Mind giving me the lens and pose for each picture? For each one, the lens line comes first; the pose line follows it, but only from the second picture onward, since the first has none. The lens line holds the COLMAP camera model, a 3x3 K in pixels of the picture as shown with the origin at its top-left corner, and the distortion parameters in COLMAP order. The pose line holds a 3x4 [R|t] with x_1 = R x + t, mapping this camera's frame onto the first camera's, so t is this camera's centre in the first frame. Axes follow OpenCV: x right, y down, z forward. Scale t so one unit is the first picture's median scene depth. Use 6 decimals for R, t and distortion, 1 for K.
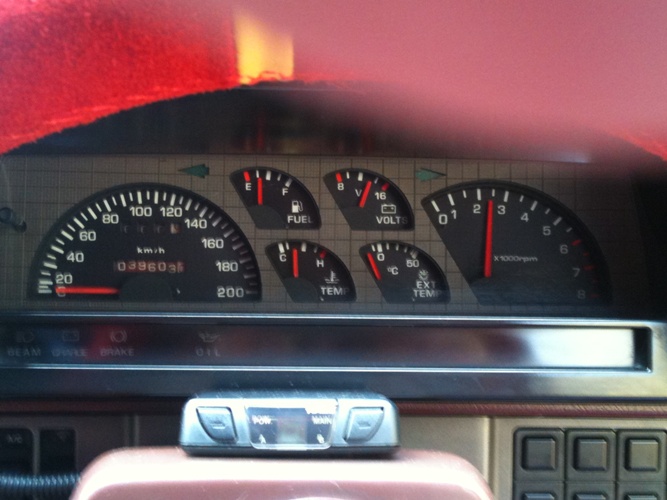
lens RADIAL K [[1003.4, 0, 333.4], [0, 1003.4, 250.1], [0, 0, 1]] dist [0.089984, 0.000000]
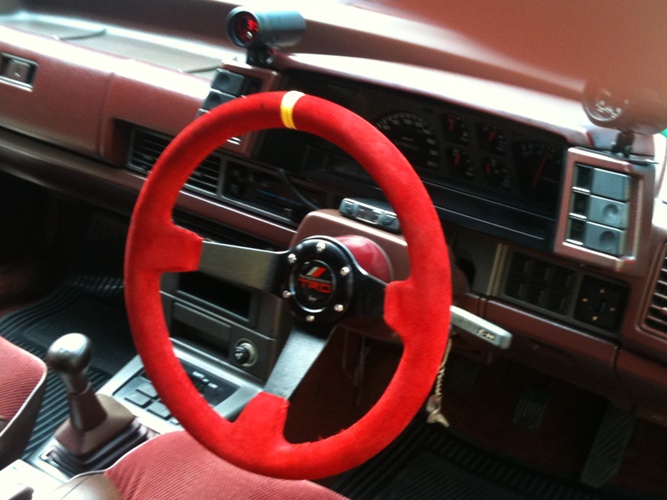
lens RADIAL K [[1003.4, 0, 334.0], [0, 1003.4, 248.5], [0, 0, 1]] dist [0.089984, 0.000000]
pose [[0.782694, 0.279810, -0.555964, 1.057844], [-0.167720, 0.955025, 0.244533, -0.299960], [0.599383, -0.098149, 0.794423, -0.990338]]
